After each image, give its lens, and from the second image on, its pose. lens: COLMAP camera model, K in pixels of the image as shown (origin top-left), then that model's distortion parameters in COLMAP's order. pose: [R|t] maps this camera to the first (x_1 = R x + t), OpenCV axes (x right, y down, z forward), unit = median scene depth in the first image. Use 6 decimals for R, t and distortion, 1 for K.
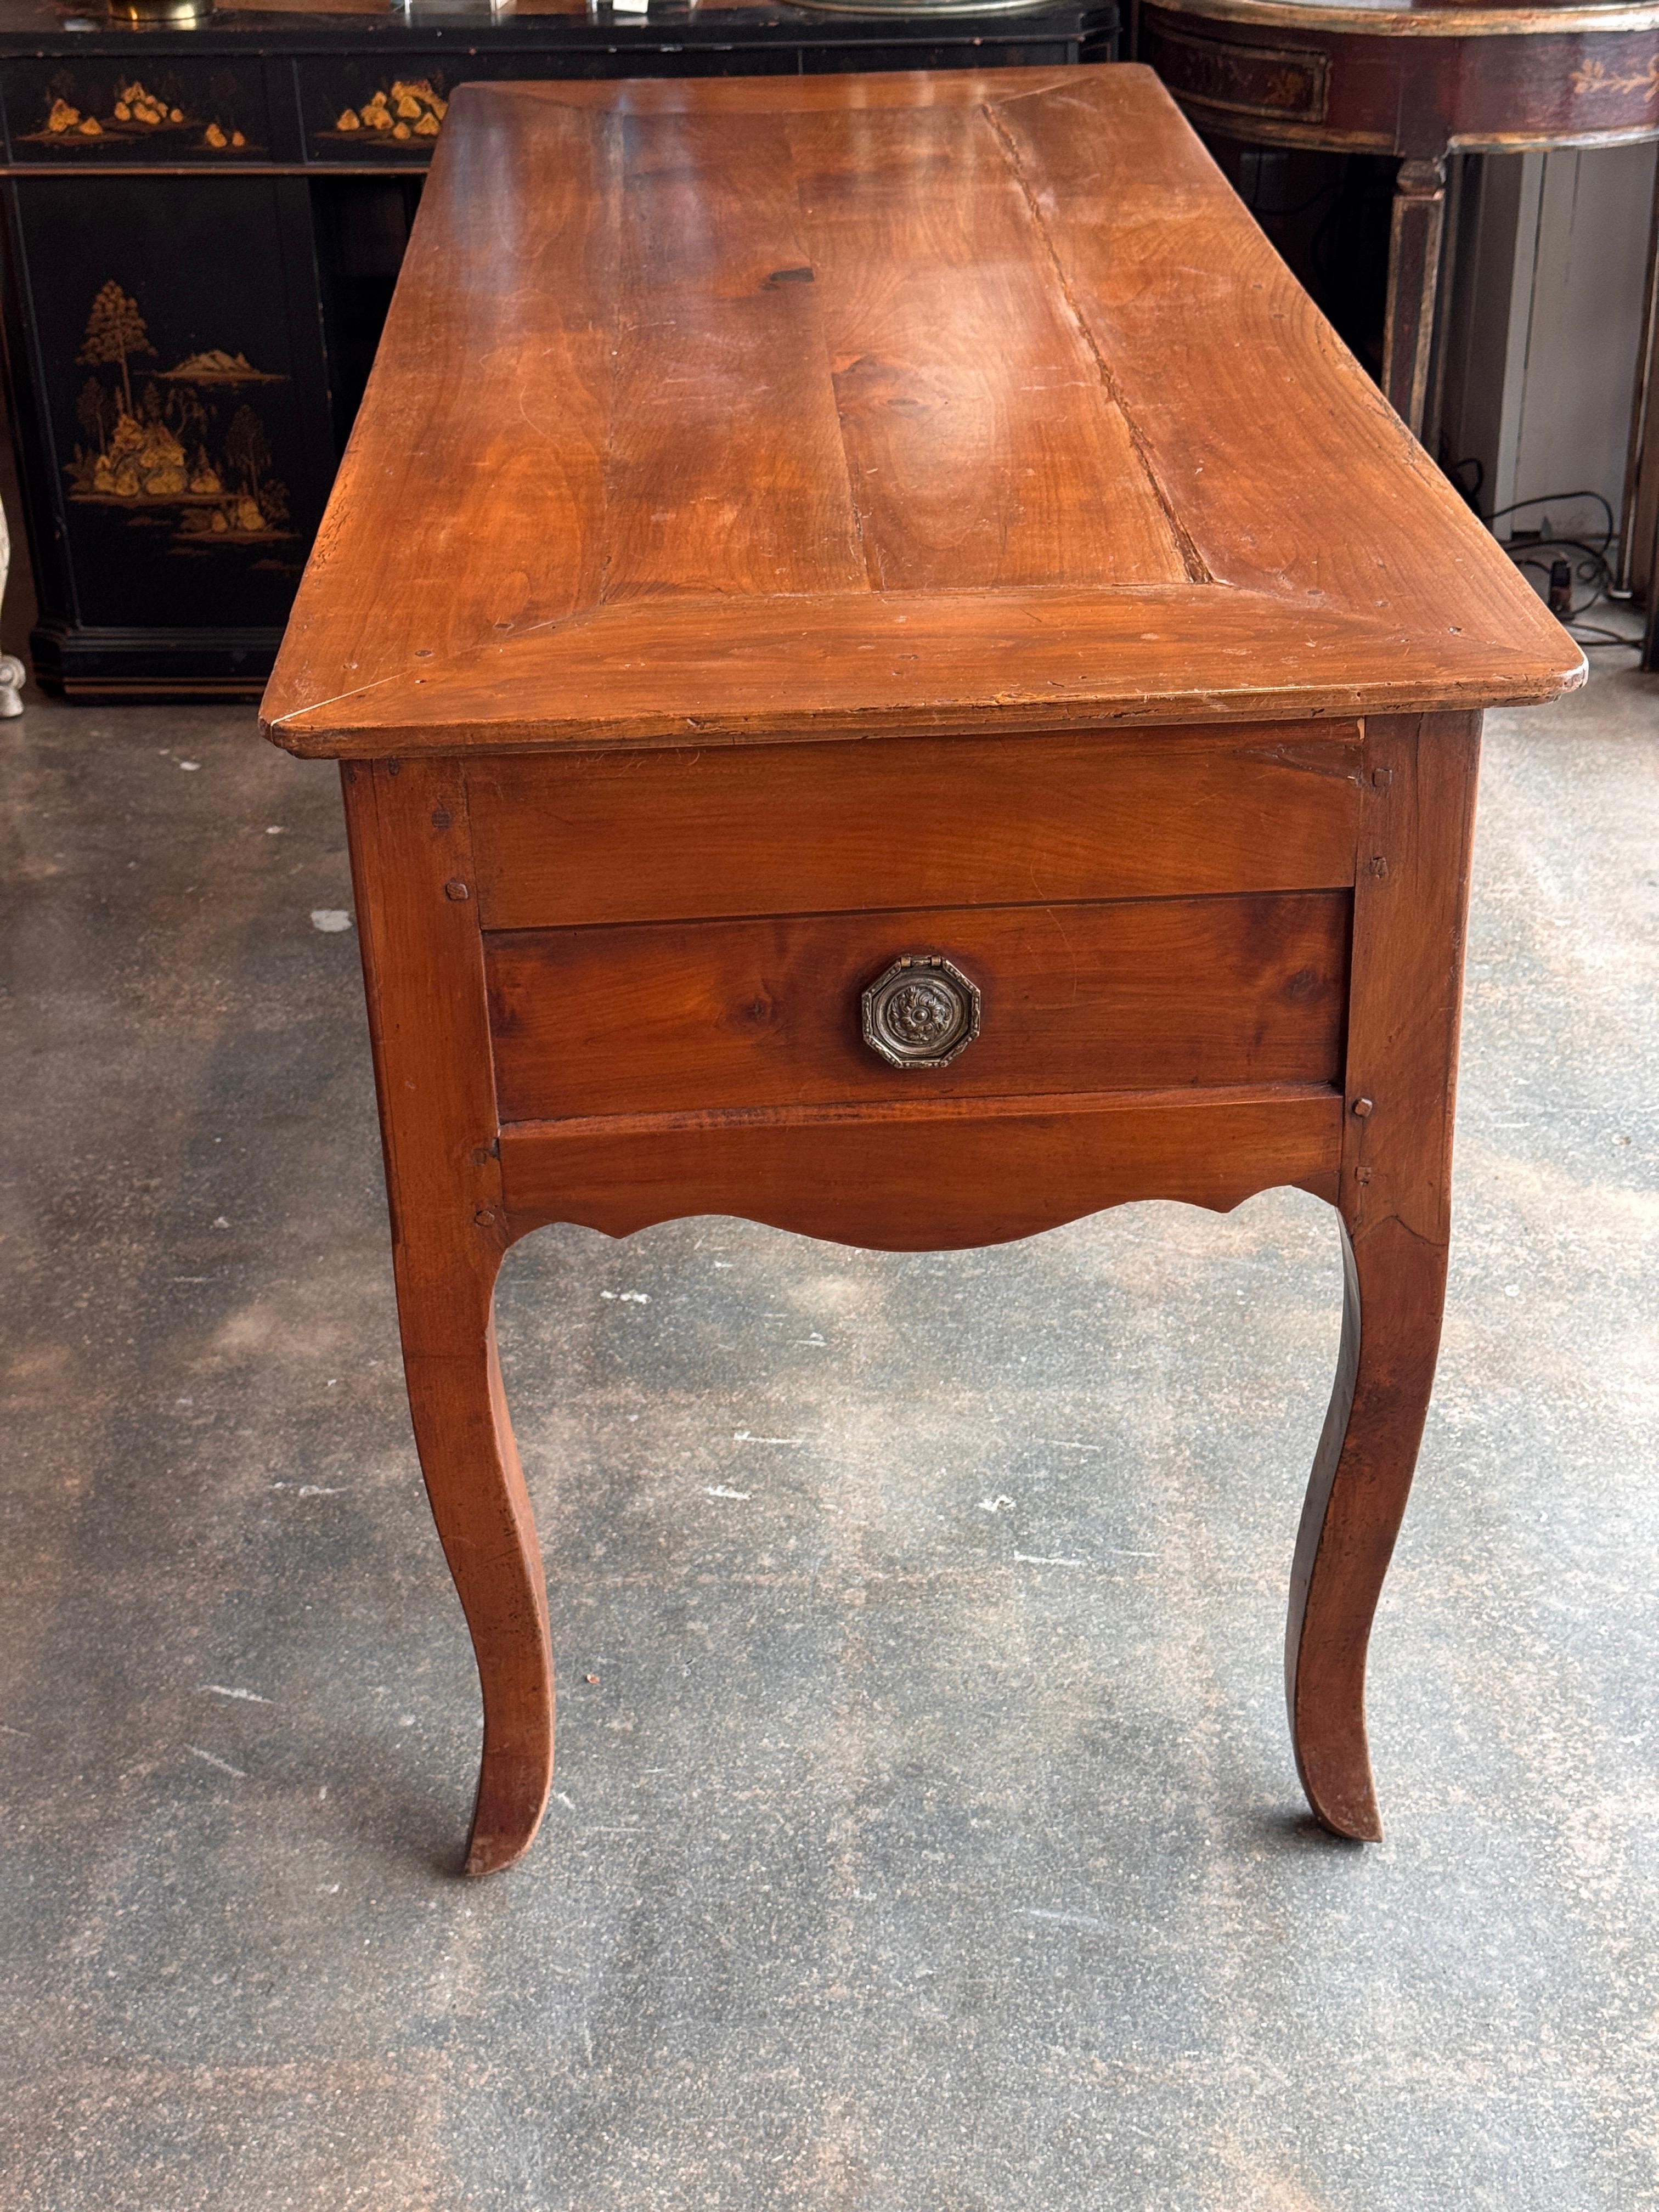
lens RADIAL K [[3098.6, 0, 843.4], [0, 3098.6, 1095.8], [0, 0, 1]] dist [0.119704, 0.000000]
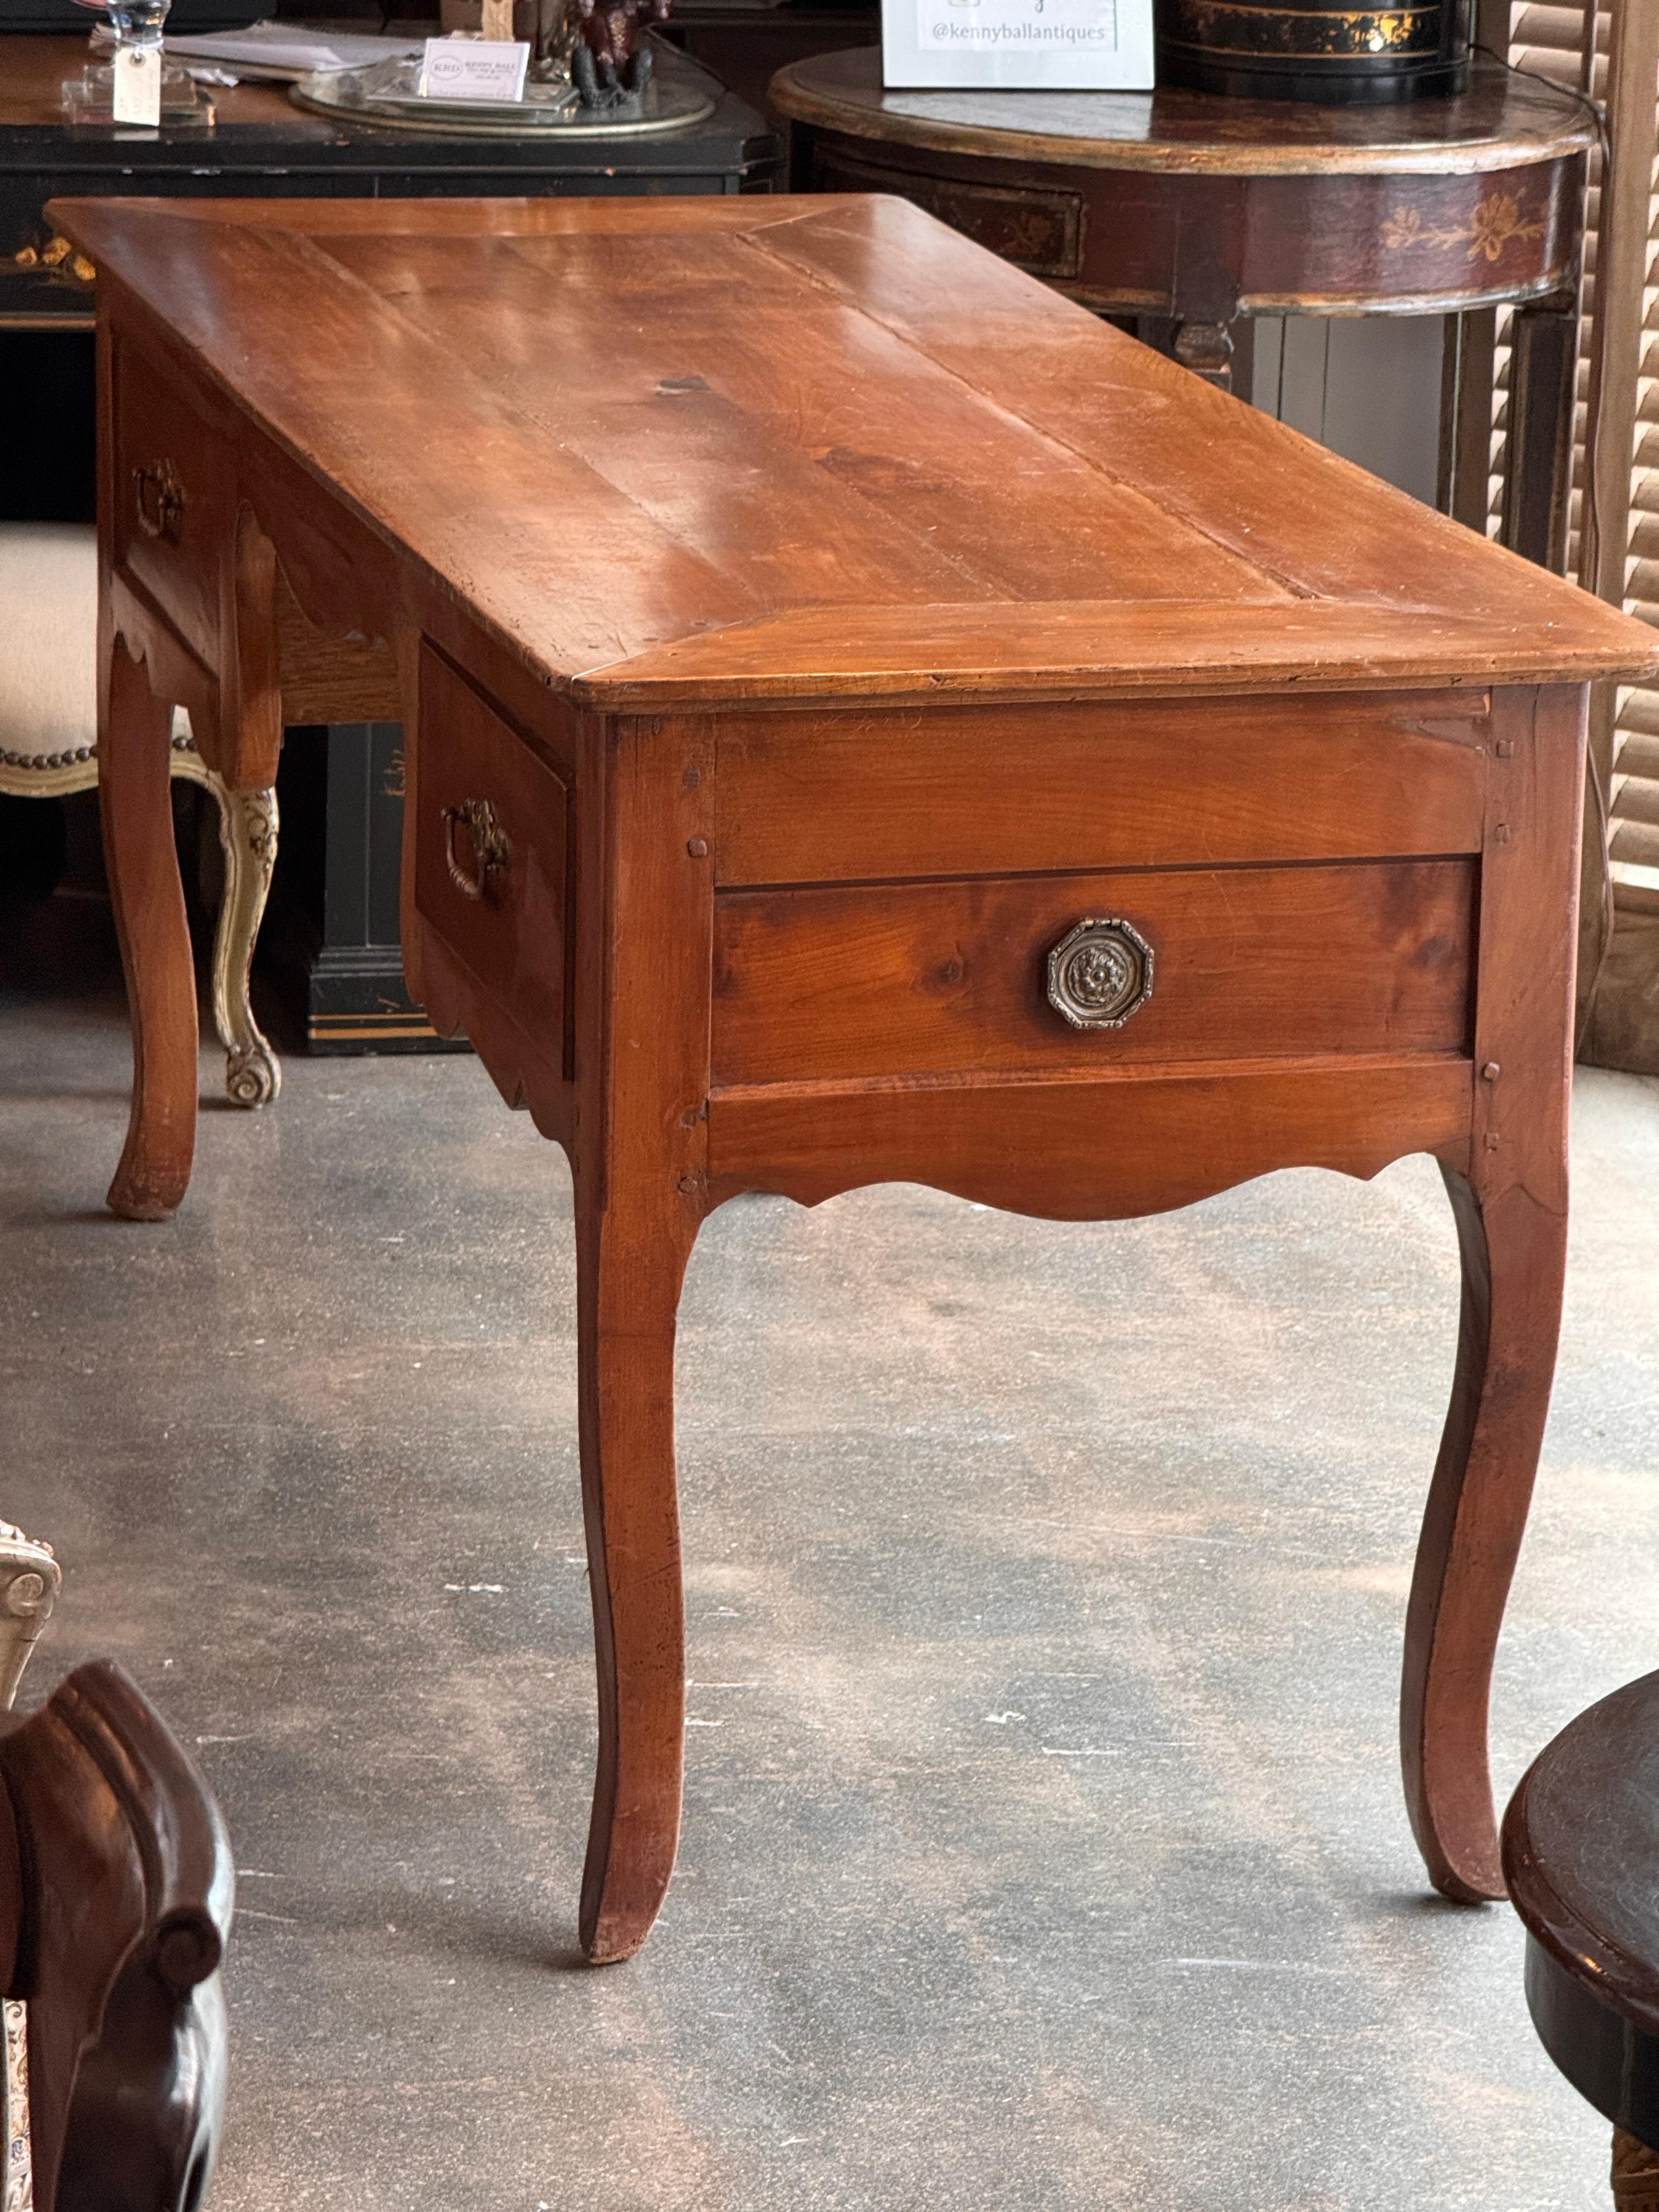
lens RADIAL K [[7811.2, 0, 919.0], [0, 7811.2, 1061.9], [0, 0, 1]] dist [0.268020, 0.000000]
pose [[0.971510, -0.007521, 0.236881, -0.475151], [0.060802, 0.973954, -0.218442, 0.414346], [-0.229068, 0.226621, 0.946663, -1.079128]]
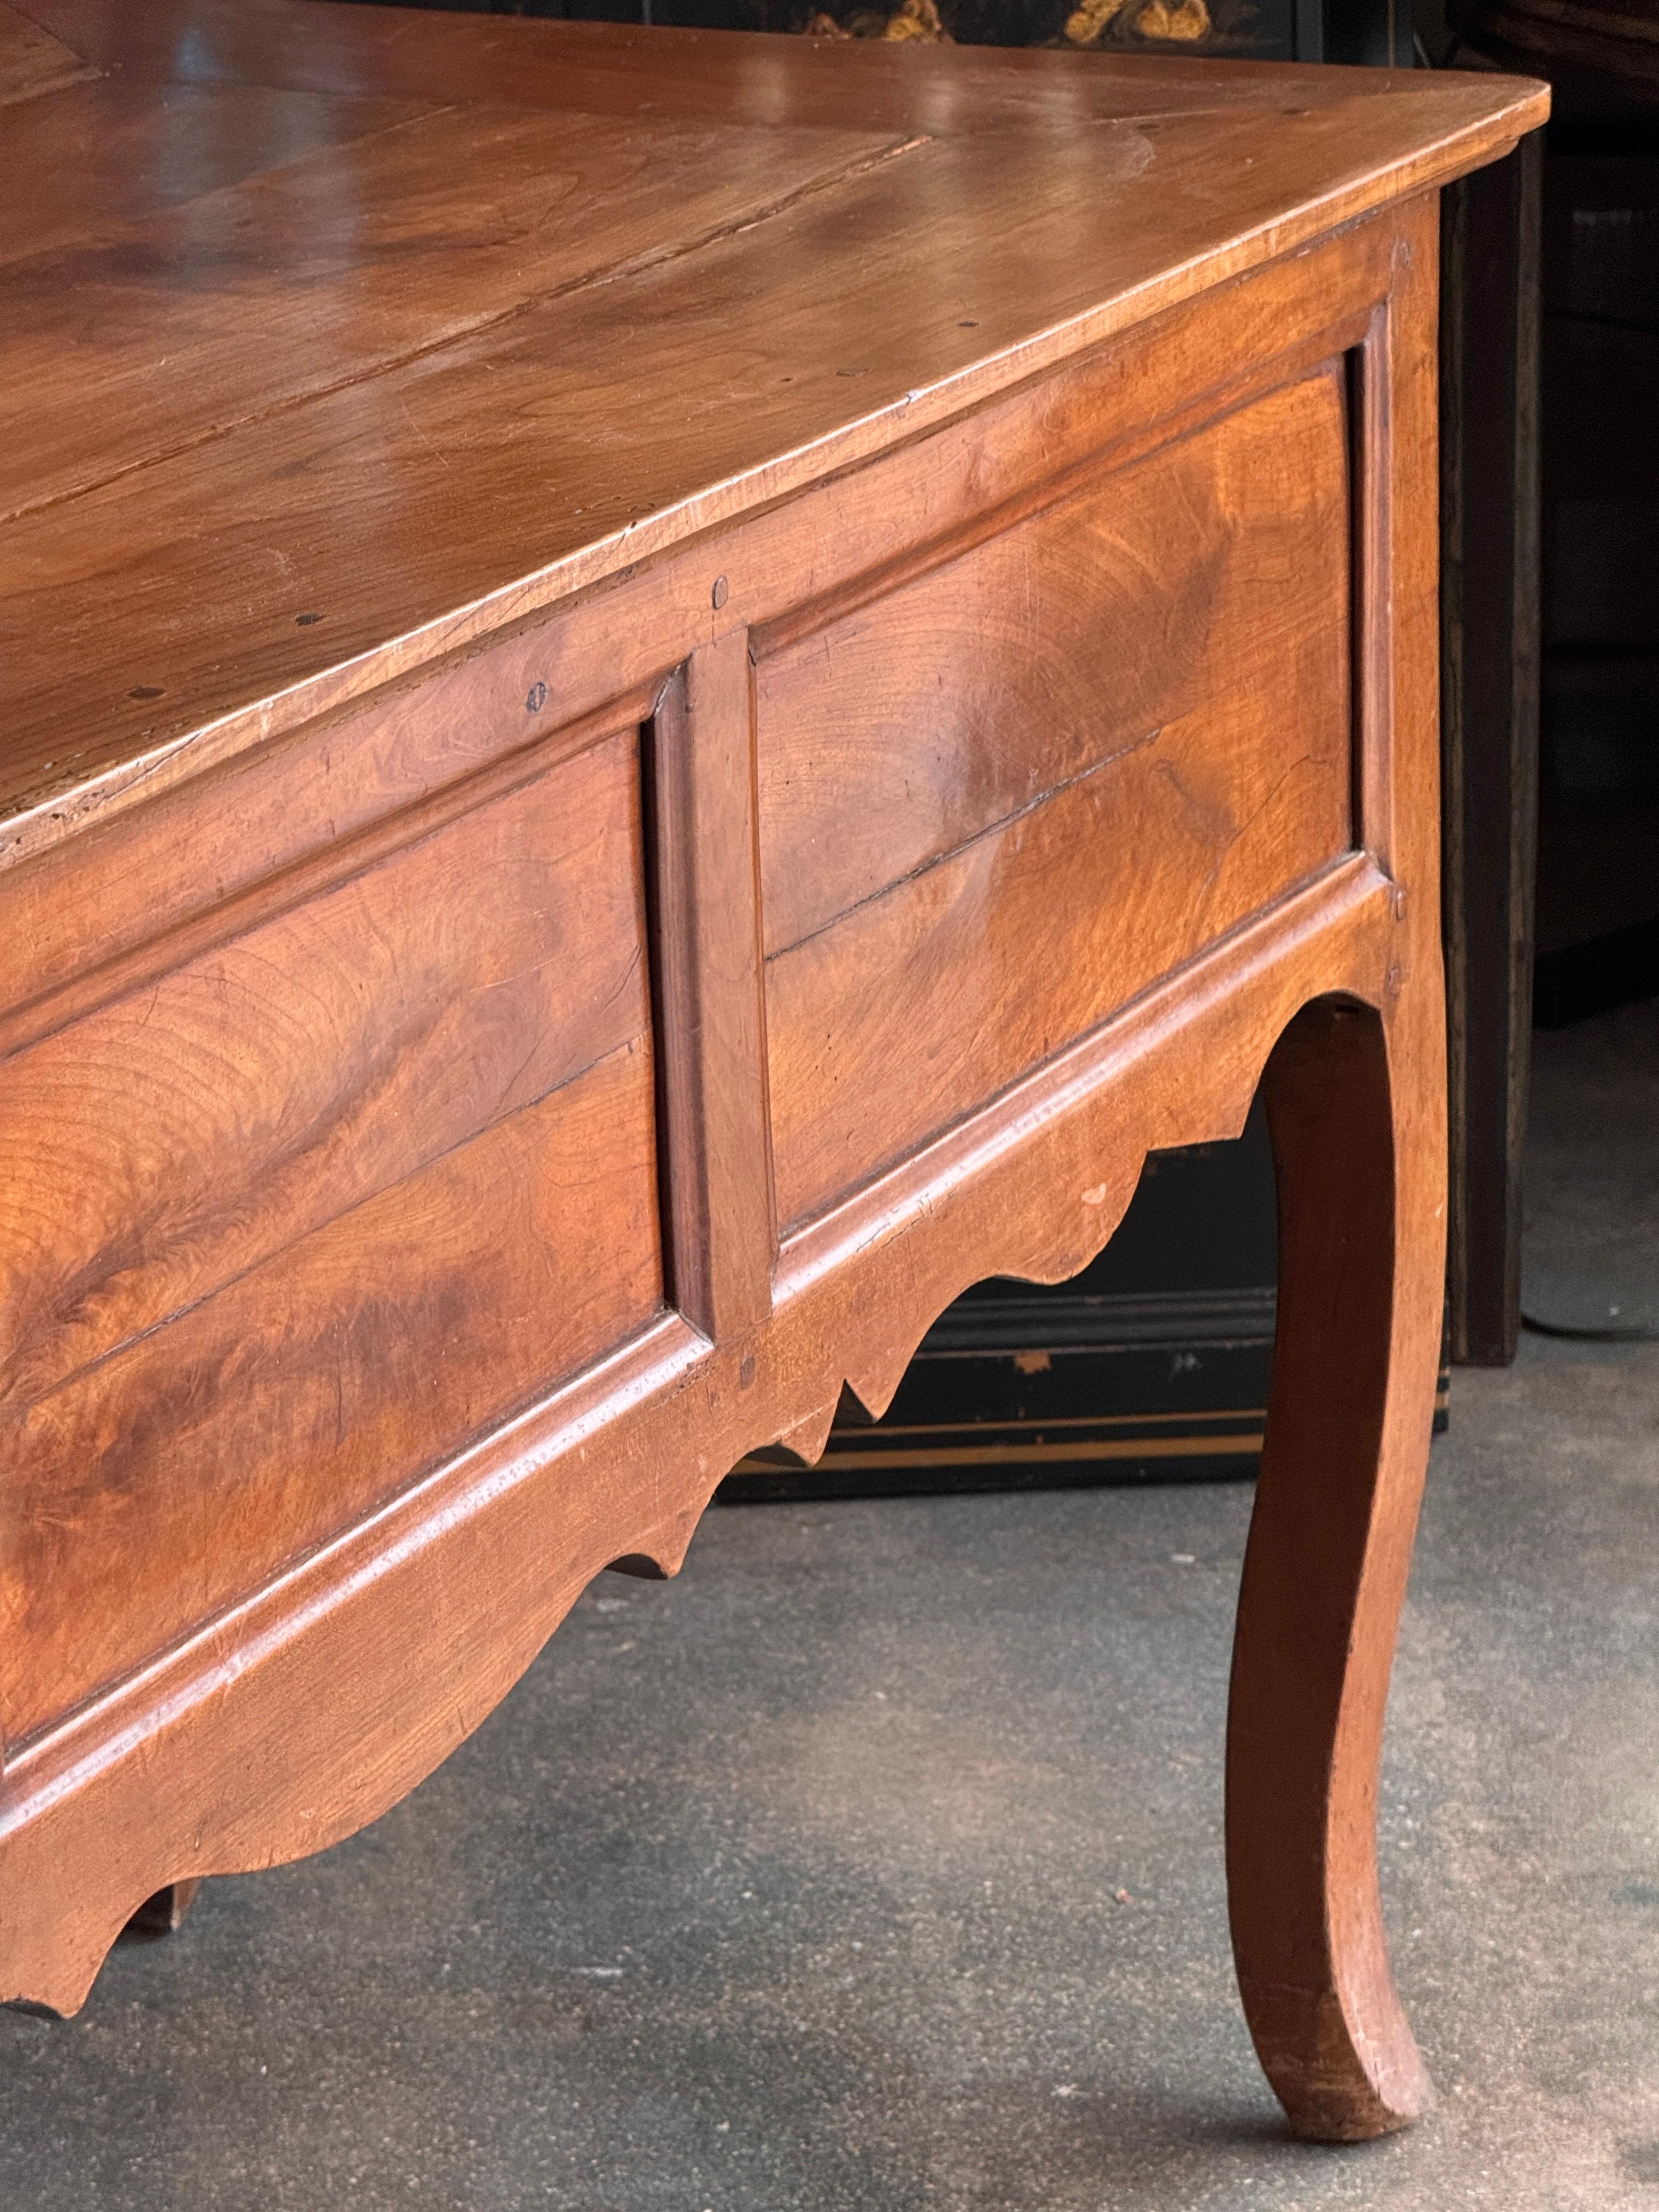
lens RADIAL K [[7811.2, 0, 838.5], [0, 7811.2, 1103.5], [0, 0, 1]] dist [0.268020, 0.000000]
pose [[0.996681, -0.023199, 0.078027, -0.103970], [0.037917, 0.980503, -0.192809, 0.020837], [-0.072032, 0.195128, 0.978129, 0.043300]]
